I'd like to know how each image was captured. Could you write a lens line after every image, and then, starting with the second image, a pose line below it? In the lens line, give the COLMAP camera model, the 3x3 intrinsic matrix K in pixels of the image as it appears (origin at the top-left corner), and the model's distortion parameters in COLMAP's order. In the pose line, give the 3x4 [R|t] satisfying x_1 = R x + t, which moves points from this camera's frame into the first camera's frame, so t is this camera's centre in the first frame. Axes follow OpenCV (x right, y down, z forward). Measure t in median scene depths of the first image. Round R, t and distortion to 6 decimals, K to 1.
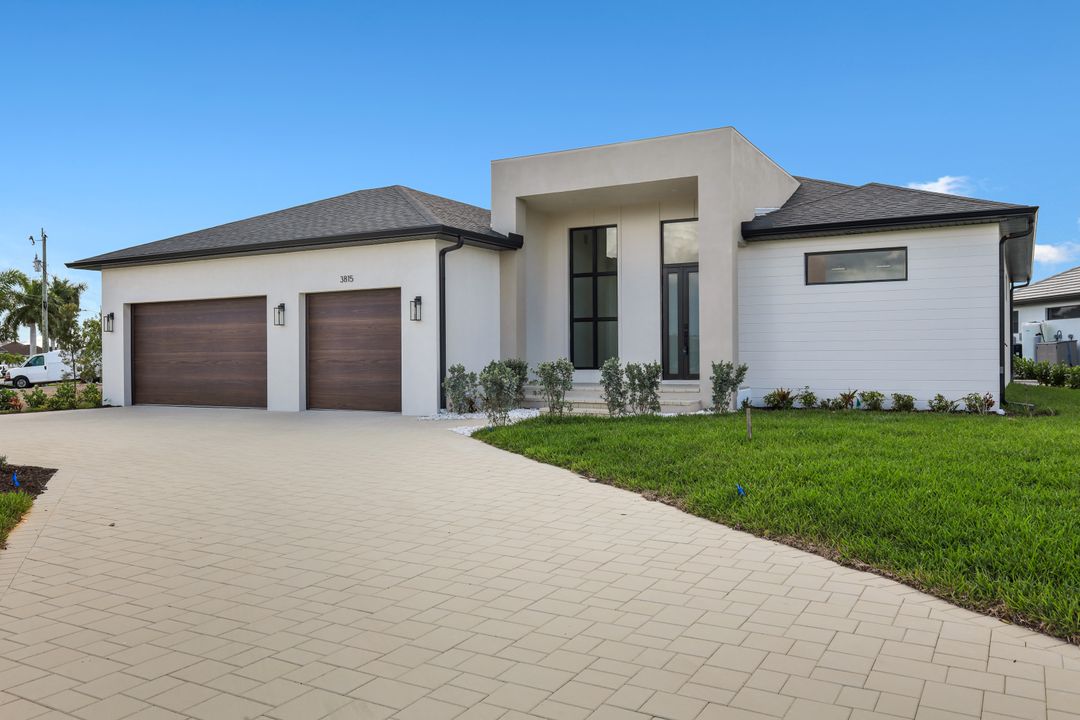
lens RADIAL K [[812.2, 0, 536.2], [0, 812.2, 367.0], [0, 0, 1]] dist [-0.011943, -0.002874]
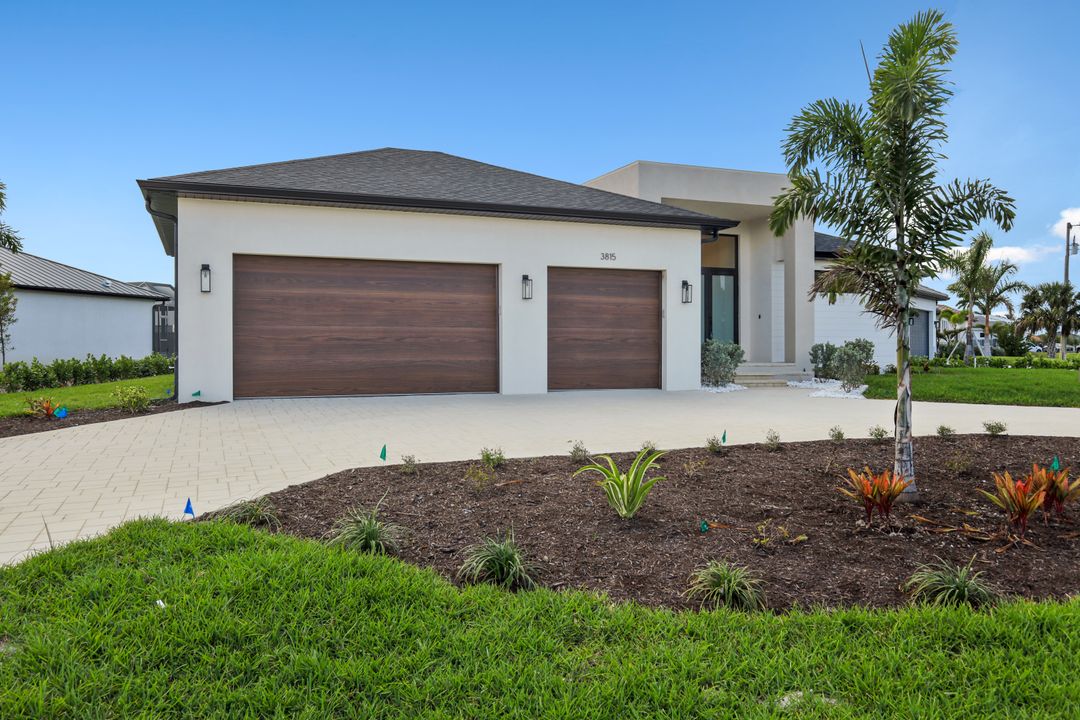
lens RADIAL K [[814.2, 0, 546.1], [0, 814.2, 354.4], [0, 0, 1]] dist [0.011967, 0.006521]
pose [[0.632021, 0.002393, 0.774948, -1.001253], [0.005691, 0.999954, -0.007730, 0.017363], [-0.774930, 0.009295, 0.631978, 0.405498]]
